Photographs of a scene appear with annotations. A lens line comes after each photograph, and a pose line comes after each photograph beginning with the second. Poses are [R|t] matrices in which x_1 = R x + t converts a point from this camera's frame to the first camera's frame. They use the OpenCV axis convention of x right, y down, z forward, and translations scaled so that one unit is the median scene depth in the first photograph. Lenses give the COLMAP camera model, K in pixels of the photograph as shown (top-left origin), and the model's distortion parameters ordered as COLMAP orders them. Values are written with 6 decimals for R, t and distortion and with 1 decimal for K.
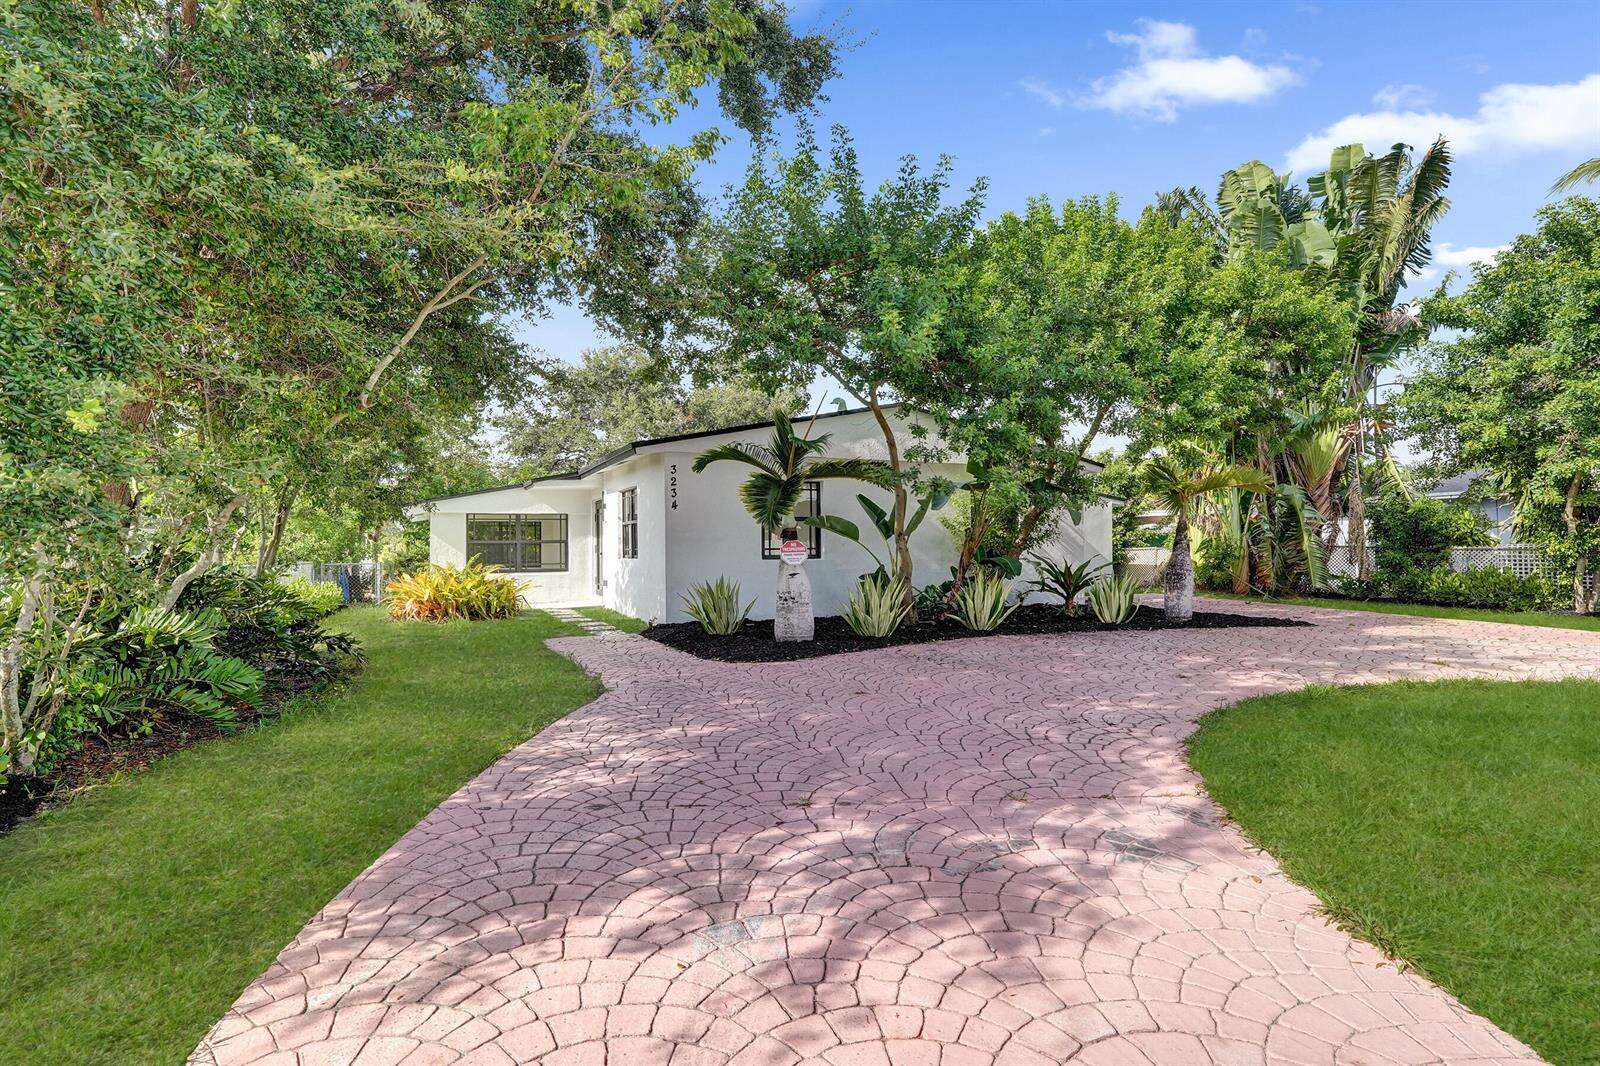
lens RADIAL K [[859.3, 0, 781.7], [0, 859.3, 533.1], [0, 0, 1]] dist [-0.060797, 0.035968]
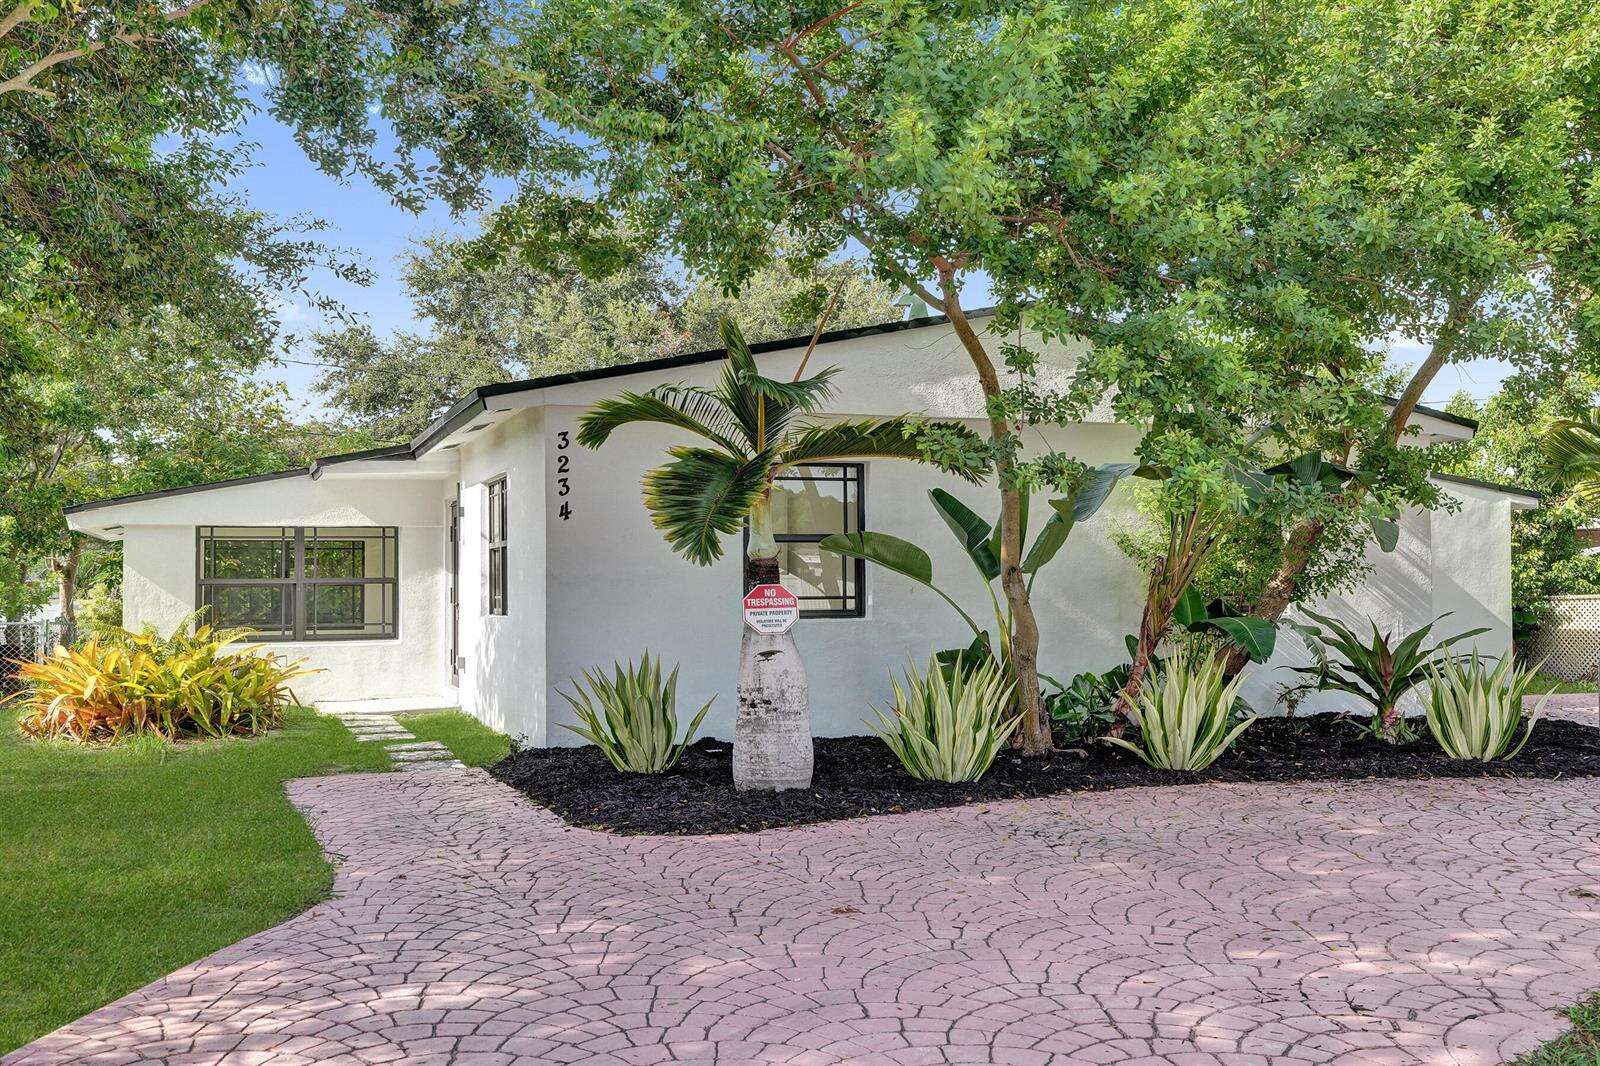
lens RADIAL K [[1624.6, 0, 800.6], [0, 1624.6, 539.9], [0, 0, 1]] dist [0.067060, 0.012298]
pose [[0.996202, -0.000230, -0.087070, 0.098231], [-0.000555, 0.999959, -0.008986, -0.007561], [0.087069, 0.009001, 0.996162, 0.063508]]
